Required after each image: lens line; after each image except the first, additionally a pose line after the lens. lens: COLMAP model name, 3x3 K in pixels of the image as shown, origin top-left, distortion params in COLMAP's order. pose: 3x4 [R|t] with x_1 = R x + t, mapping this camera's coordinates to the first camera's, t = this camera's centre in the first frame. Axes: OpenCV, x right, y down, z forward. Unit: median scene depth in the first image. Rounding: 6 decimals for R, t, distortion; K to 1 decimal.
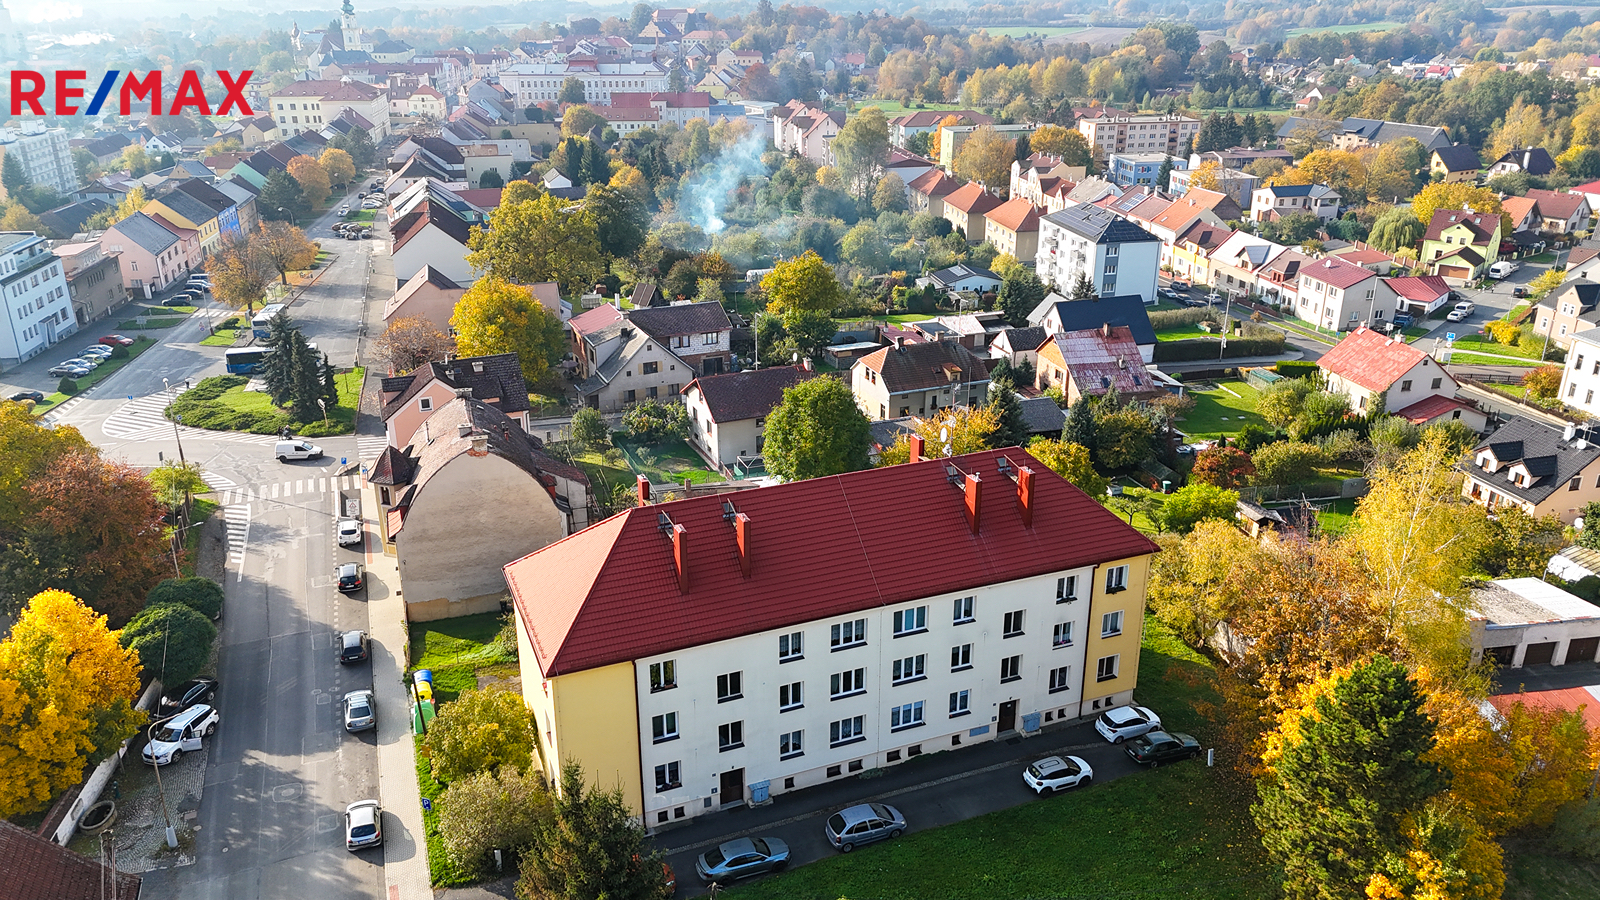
lens RADIAL K [[1171.3, 0, 801.8], [0, 1171.3, 454.3], [0, 0, 1]] dist [0.074329, -0.064353]
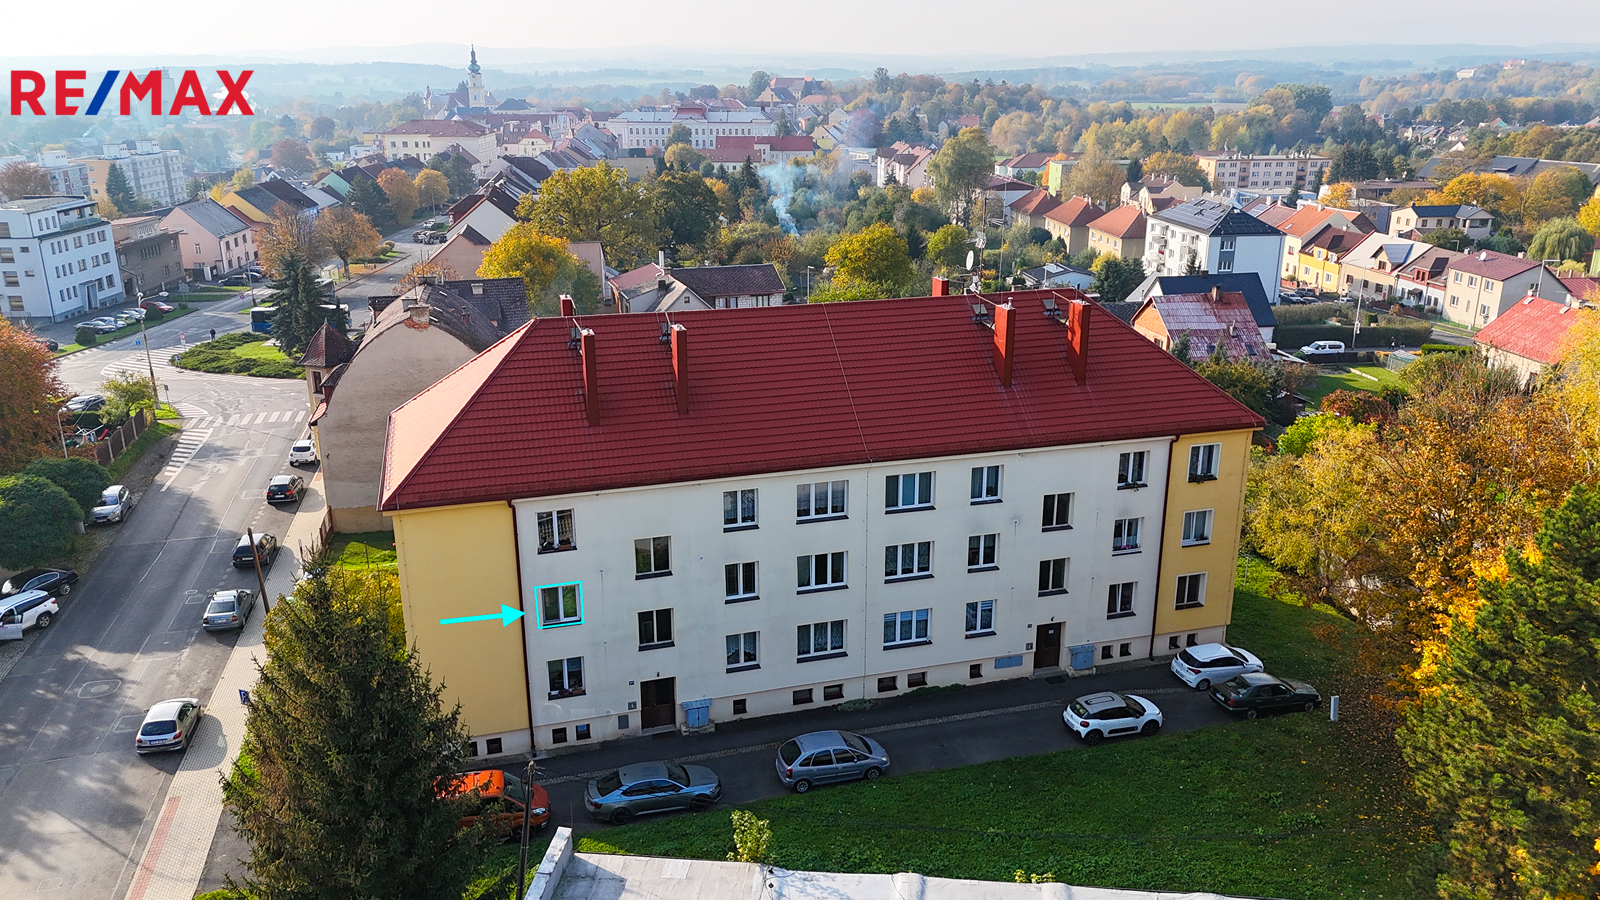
lens RADIAL K [[1174.7, 0, 802.2], [0, 1174.7, 449.6], [0, 0, 1]] dist [0.073195, -0.064430]
pose [[0.995116, 0.030377, -0.093927, 0.044541], [-0.036903, 0.996965, -0.068545, 0.080433], [0.091559, 0.071677, 0.993217, 0.124261]]
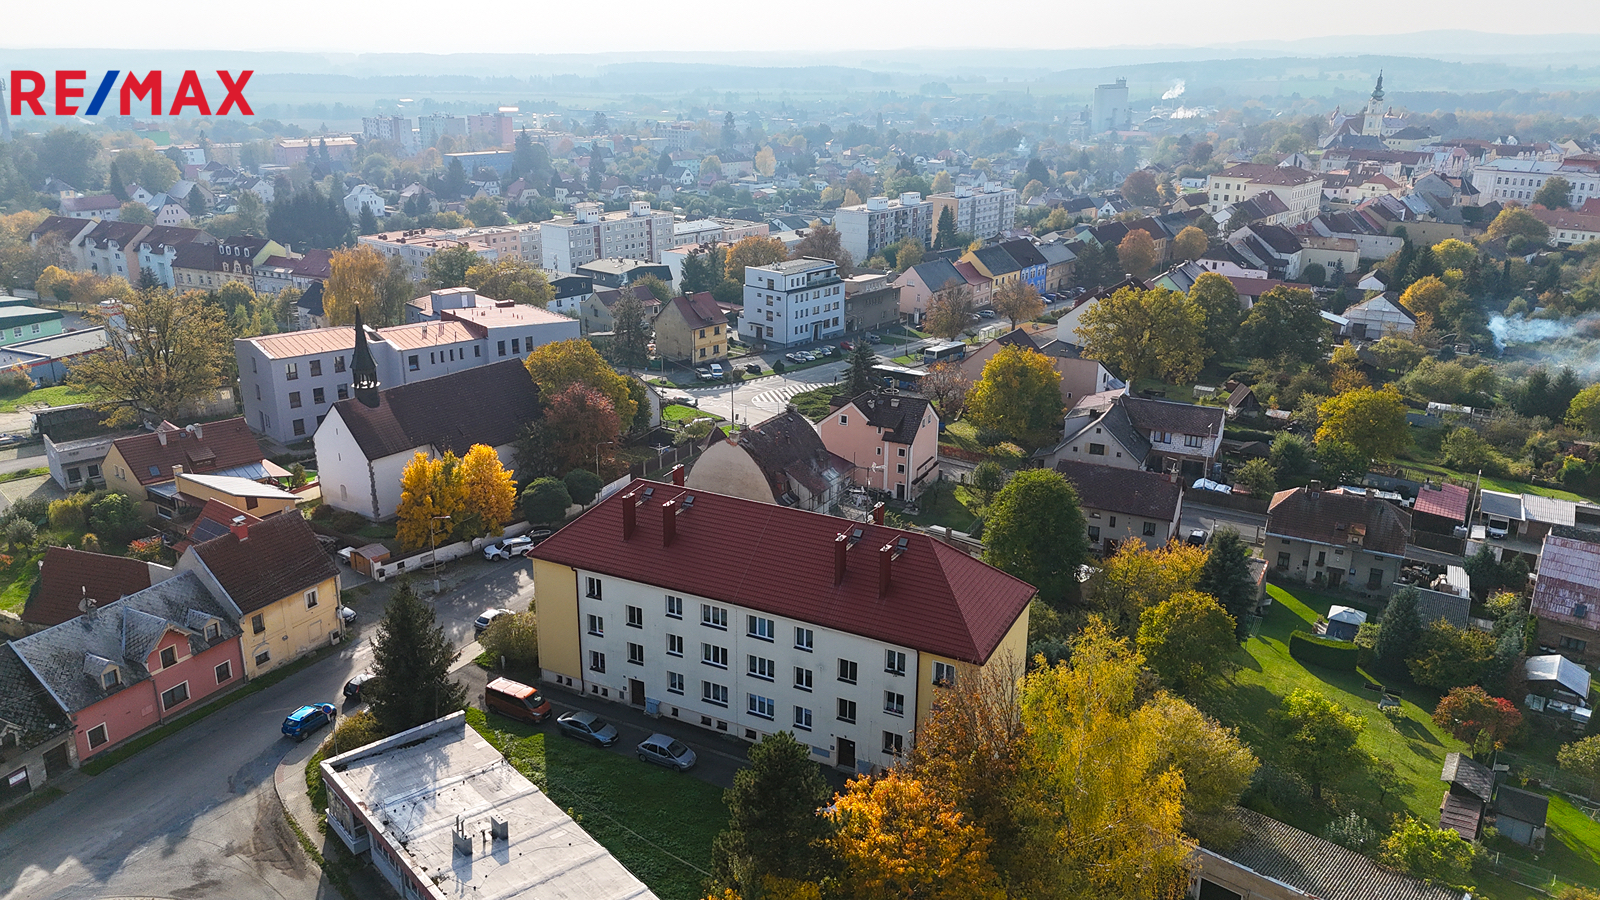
lens RADIAL K [[1171.3, 0, 801.8], [0, 1171.3, 454.3], [0, 0, 1]] dist [0.074329, -0.064353]
pose [[0.654896, 0.250306, -0.713062, 0.461791], [-0.290961, 0.954332, 0.067772, -0.063574], [0.697462, 0.163089, 0.697817, 0.058006]]
